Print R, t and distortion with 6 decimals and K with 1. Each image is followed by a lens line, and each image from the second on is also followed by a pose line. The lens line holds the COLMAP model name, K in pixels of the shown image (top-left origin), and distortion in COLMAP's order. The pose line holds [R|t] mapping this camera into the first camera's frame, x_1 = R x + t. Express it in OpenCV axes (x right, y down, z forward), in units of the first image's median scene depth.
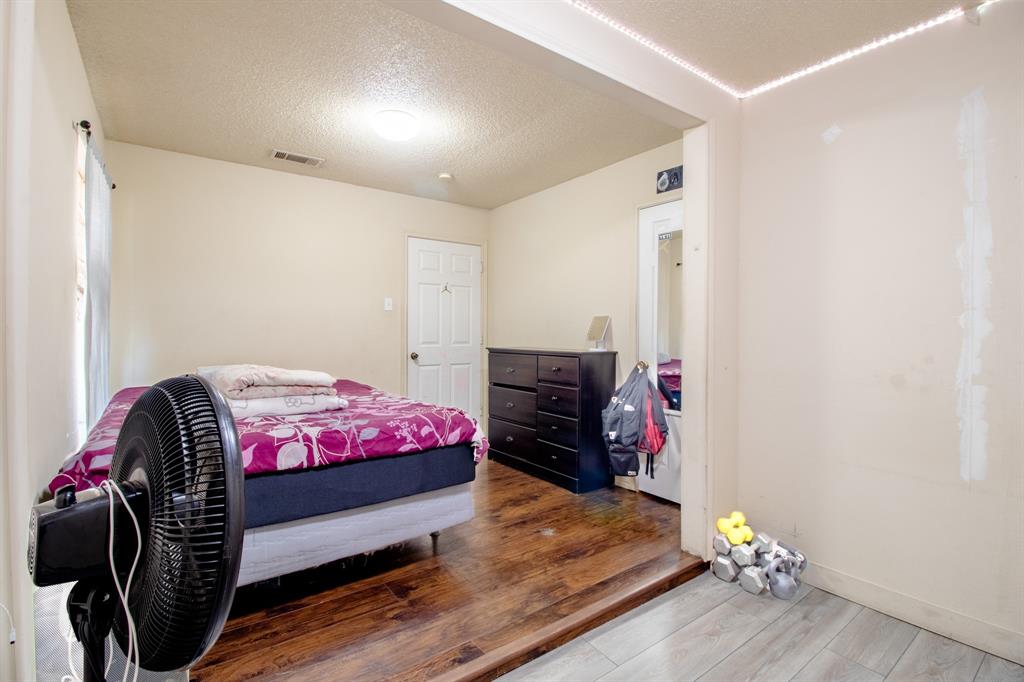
lens RADIAL K [[475.3, 0, 507.9], [0, 475.3, 337.2], [0, 0, 1]] dist [-0.007302, -0.004015]
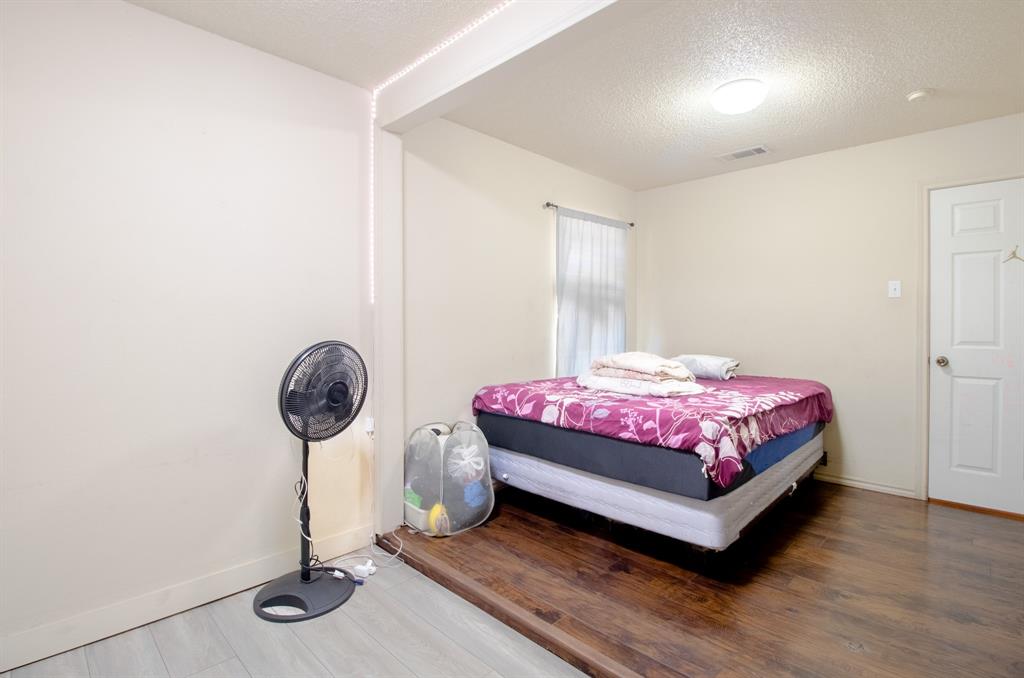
lens RADIAL K [[475.3, 0, 507.4], [0, 475.3, 331.3], [0, 0, 1]] dist [-0.007302, -0.004015]
pose [[0.166615, 0.010262, -0.985969, 0.770628], [-0.012596, 0.999886, 0.008278, -0.003066], [0.985942, 0.011040, 0.166725, 0.556500]]
